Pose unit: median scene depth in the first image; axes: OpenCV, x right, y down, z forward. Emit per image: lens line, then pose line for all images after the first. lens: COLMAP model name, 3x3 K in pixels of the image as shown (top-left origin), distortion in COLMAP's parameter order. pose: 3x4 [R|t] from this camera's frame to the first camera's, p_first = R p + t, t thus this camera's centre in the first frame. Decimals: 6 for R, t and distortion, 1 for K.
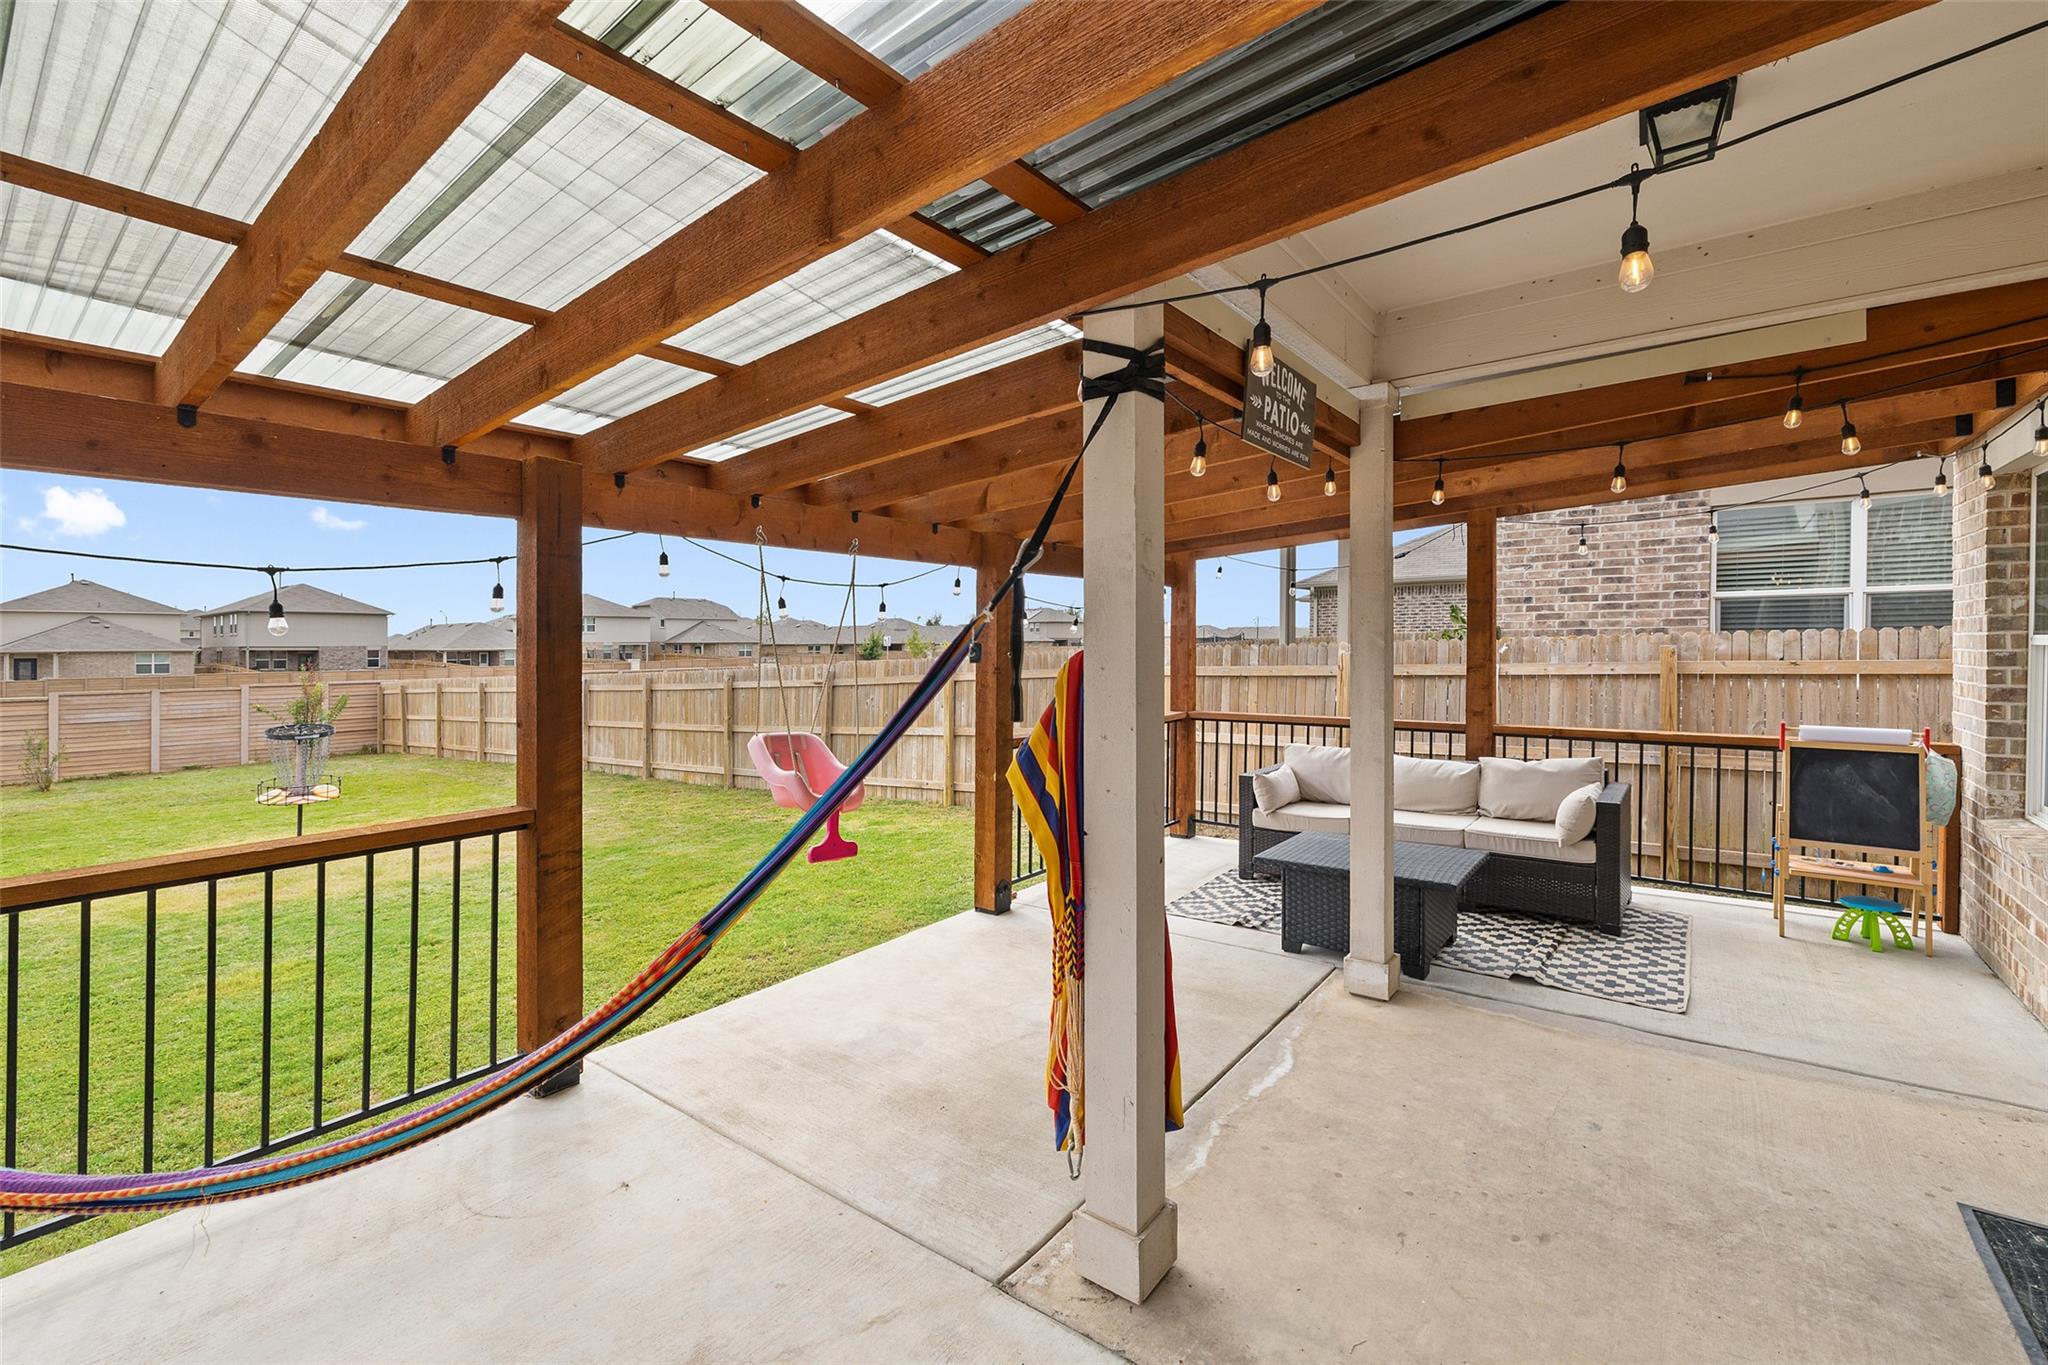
lens RADIAL K [[865.1, 0, 1023.2], [0, 865.1, 669.4], [0, 0, 1]] dist [0.000184, 0.000357]
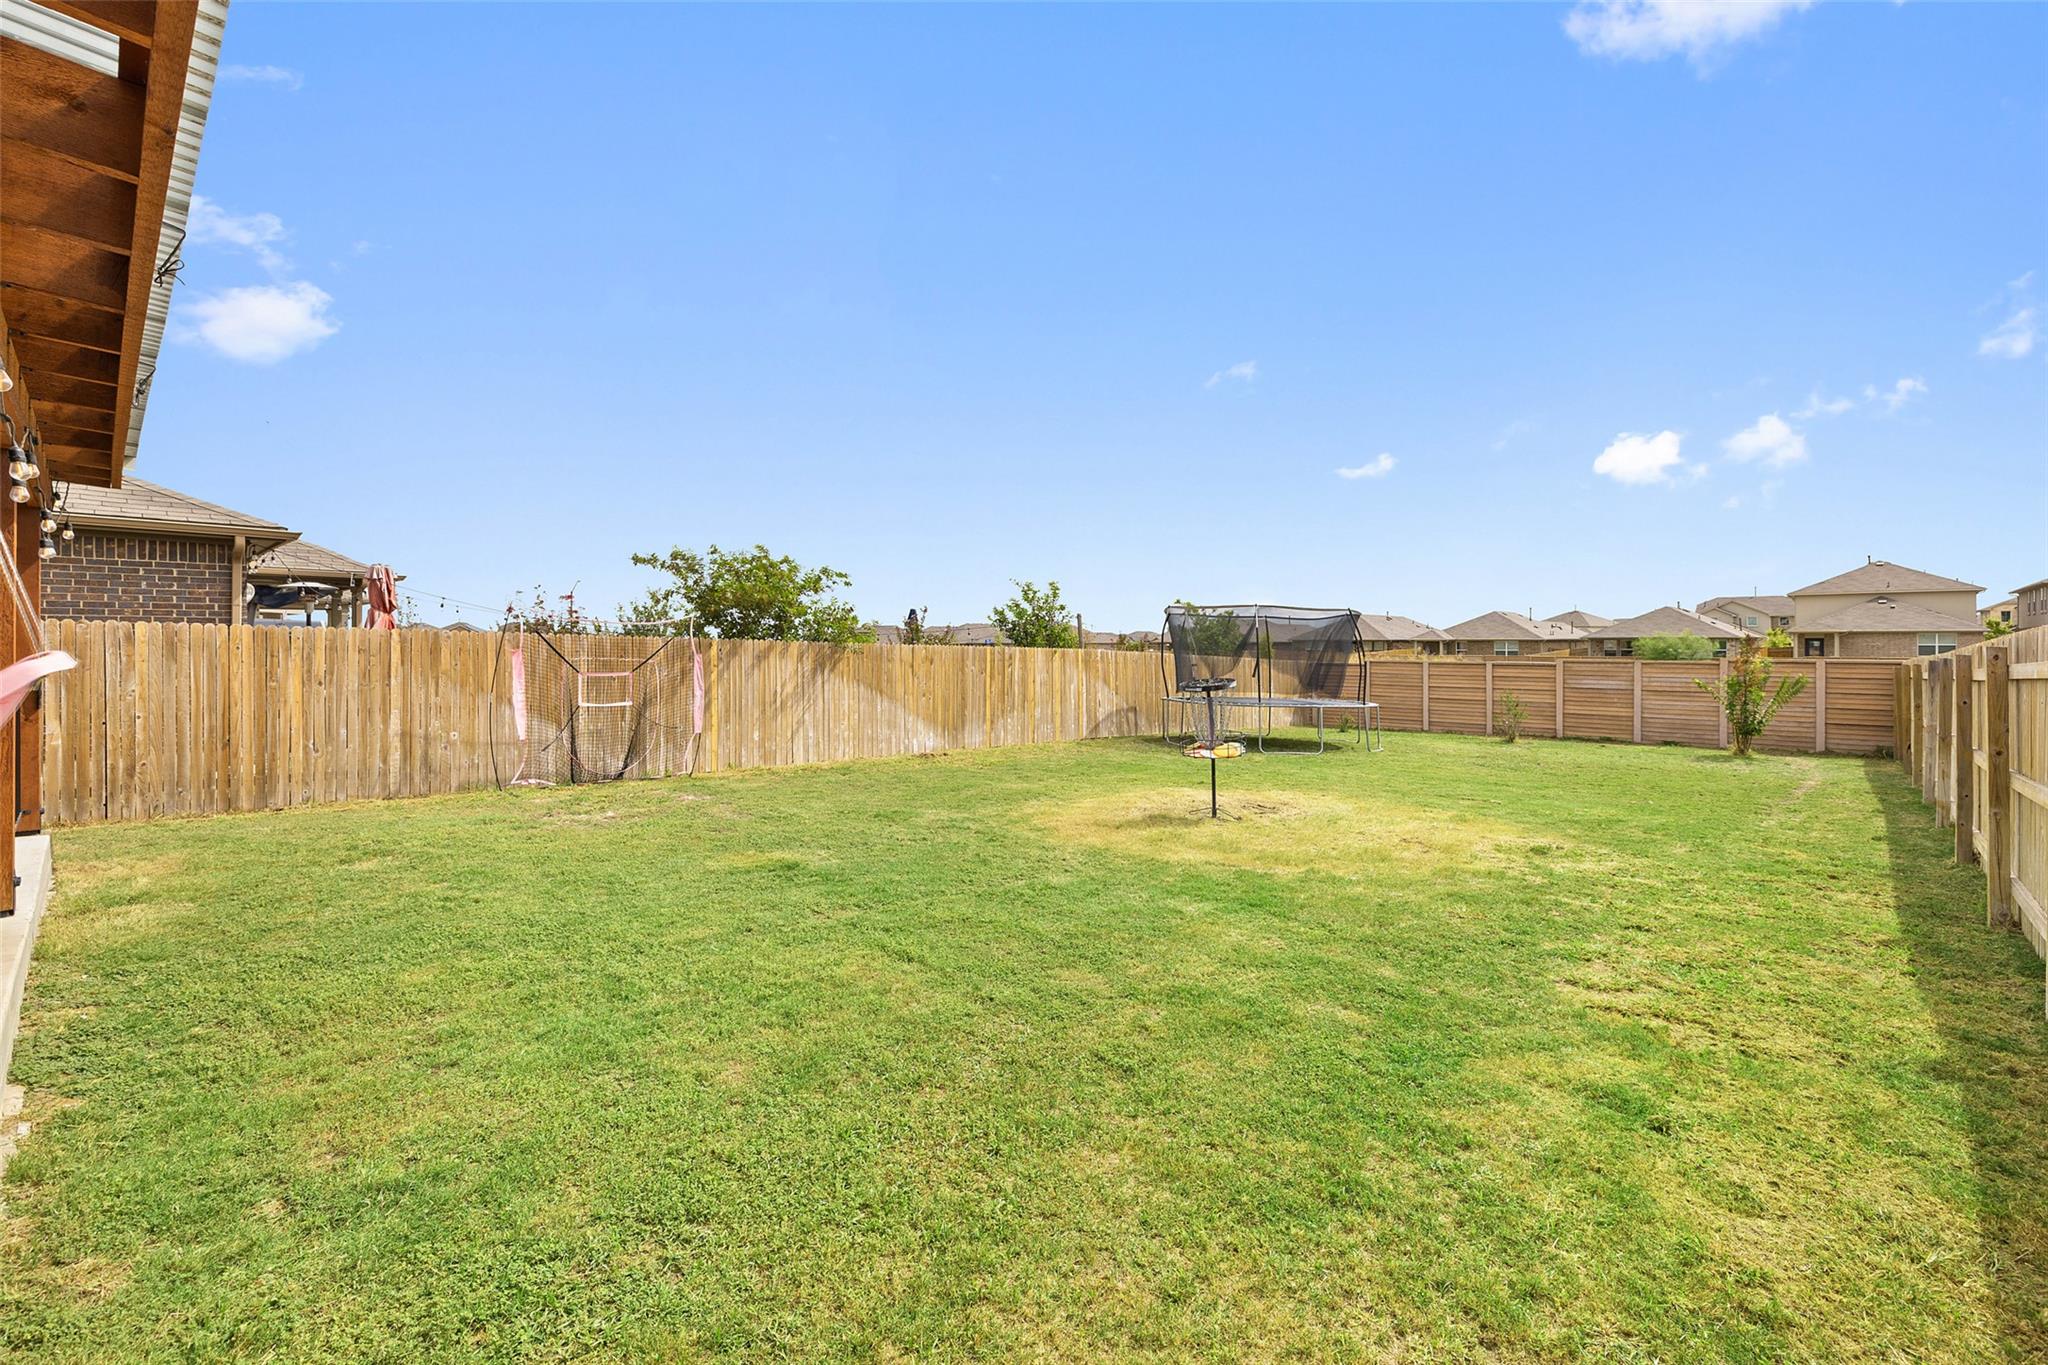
lens RADIAL K [[865.1, 0, 1022.3], [0, 865.1, 642.5], [0, 0, 1]] dist [0.000184, 0.000357]
pose [[-0.095989, 0.011769, -0.995313, 0.117453], [-0.024961, 0.999587, 0.014227, 0.012225], [0.995069, 0.026210, -0.095655, 0.696381]]
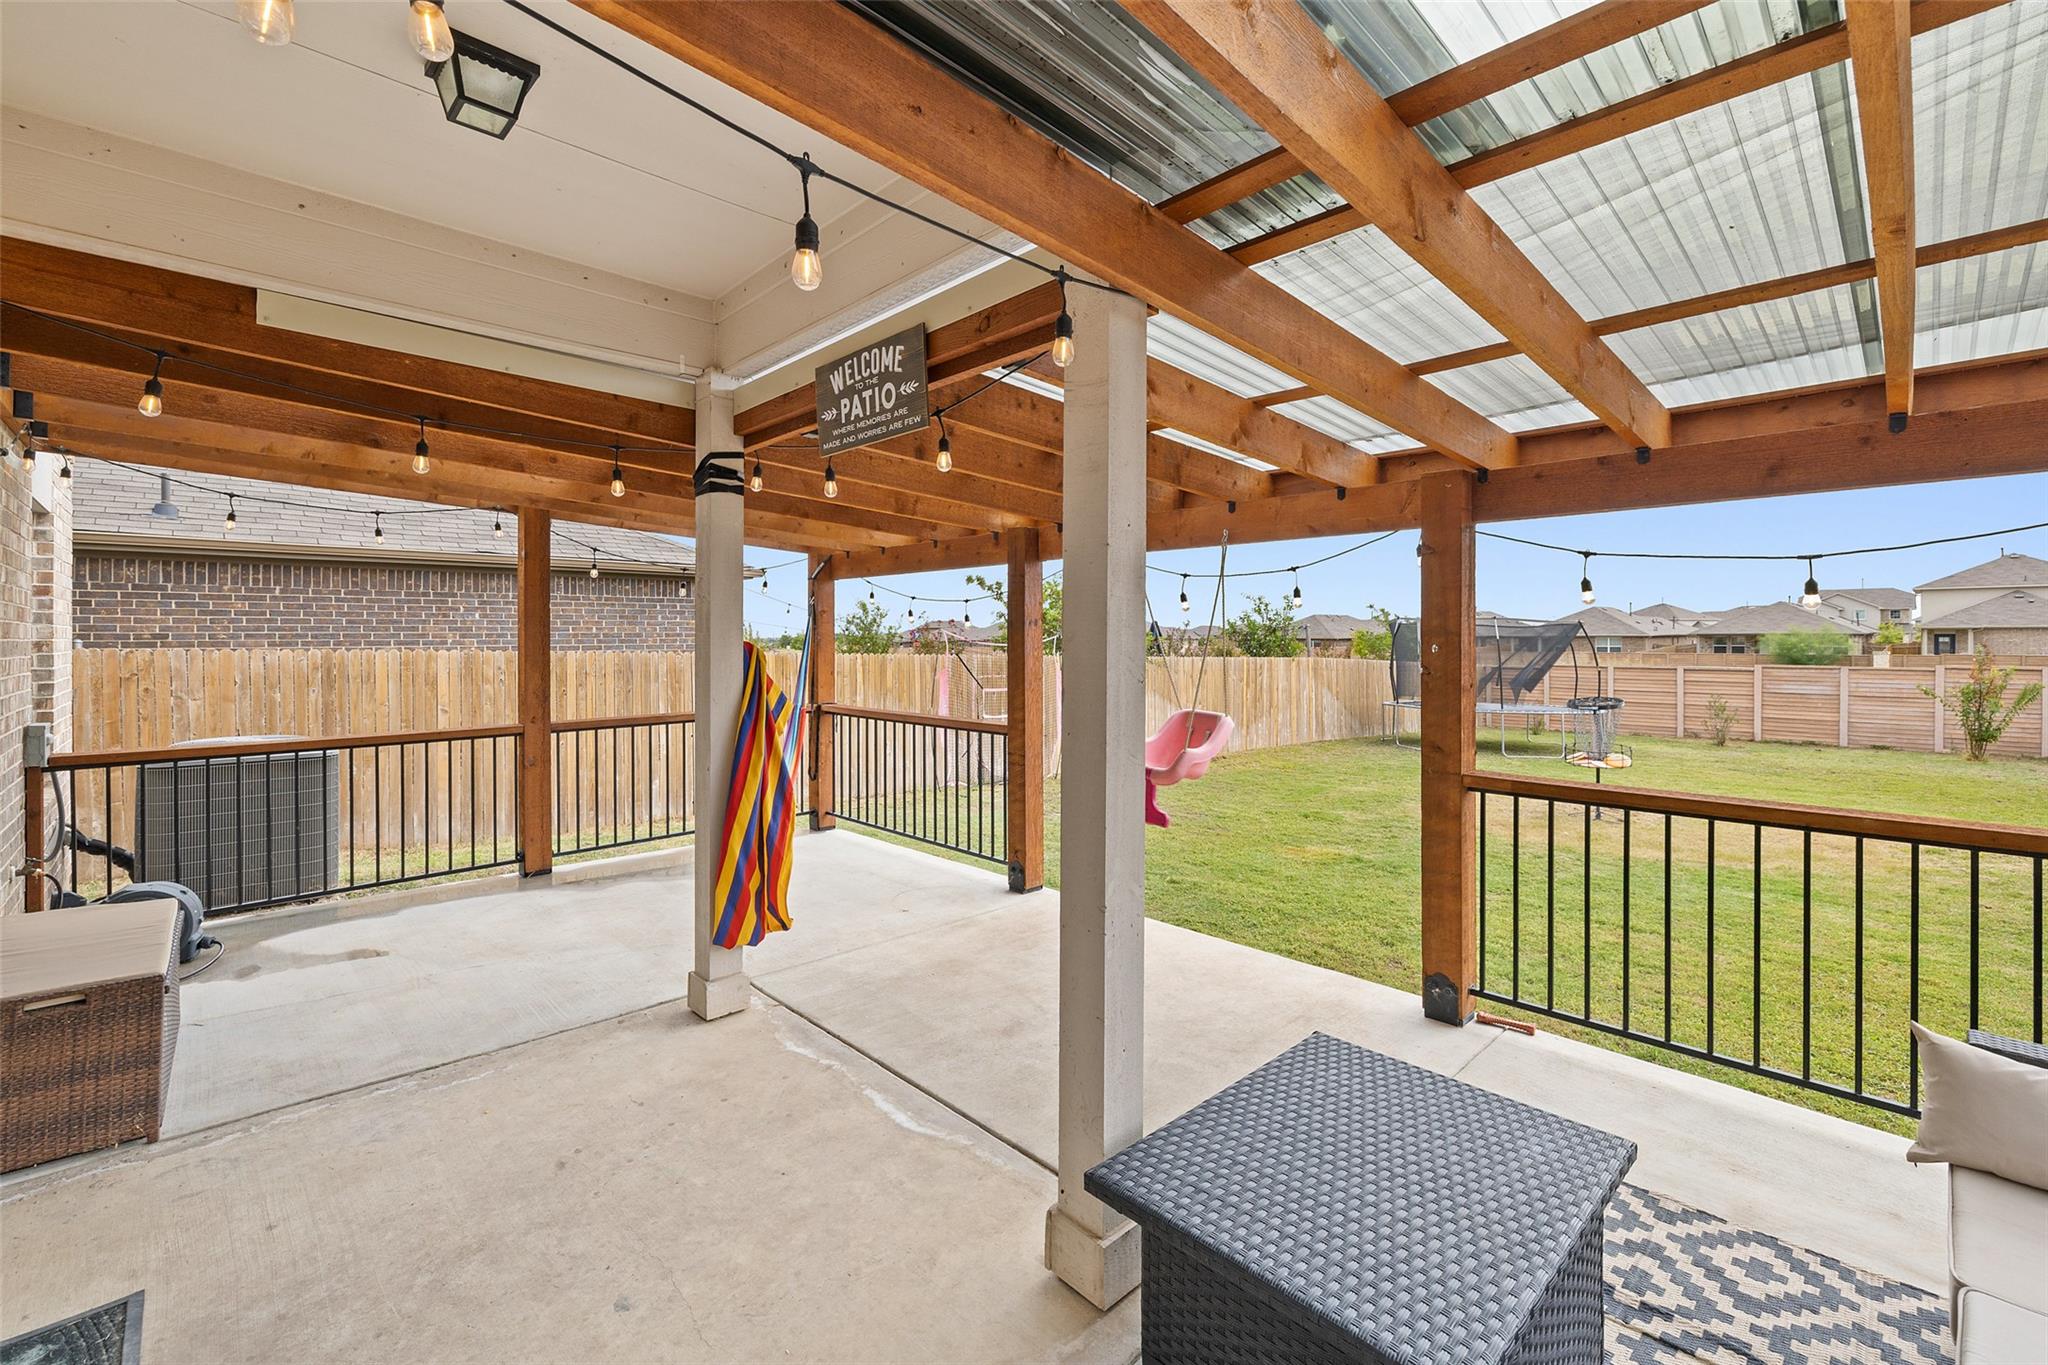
lens RADIAL K [[865.1, 0, 1017.5], [0, 865.1, 636.8], [0, 0, 1]] dist [0.000184, 0.000357]
pose [[-0.154363, 0.012476, -0.987935, 0.307464], [-0.020971, 0.999654, 0.015900, -0.013067], [0.987792, 0.023172, -0.154048, 0.331448]]
